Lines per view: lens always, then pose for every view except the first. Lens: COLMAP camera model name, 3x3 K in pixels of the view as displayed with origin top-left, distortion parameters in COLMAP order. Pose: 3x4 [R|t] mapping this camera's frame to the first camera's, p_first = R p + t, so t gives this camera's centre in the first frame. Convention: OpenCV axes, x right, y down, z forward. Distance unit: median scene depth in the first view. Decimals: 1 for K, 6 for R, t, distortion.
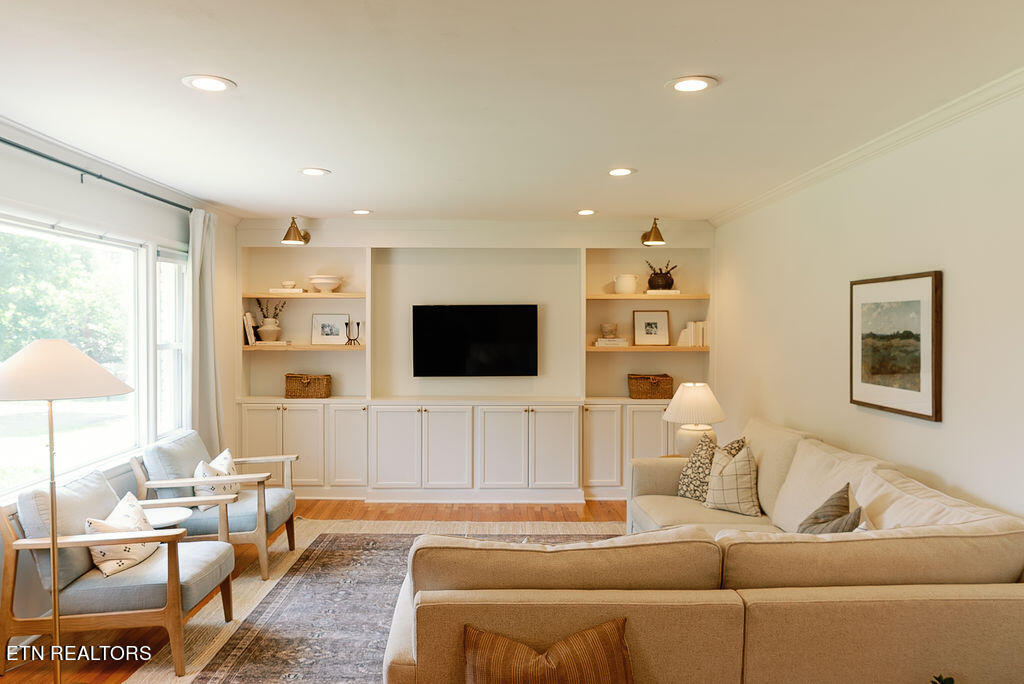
lens RADIAL K [[755.9, 0, 513.5], [0, 755.9, 338.2], [0, 0, 1]] dist [0.002157, -0.006624]
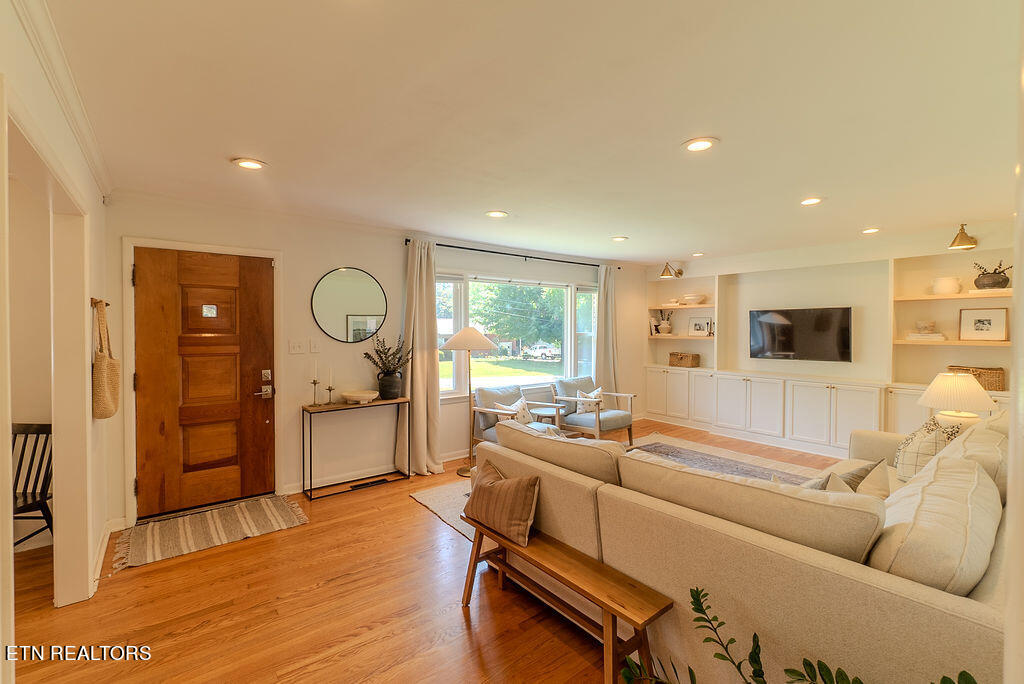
lens RADIAL K [[429.1, 0, 504.2], [0, 429.1, 336.9], [0, 0, 1]] dist [0.001974, 0.000295]
pose [[0.626866, 0.015913, -0.778964, 0.245022], [-0.012812, 0.999867, 0.010115, 0.007141], [0.779022, 0.003639, 0.626987, 0.080215]]
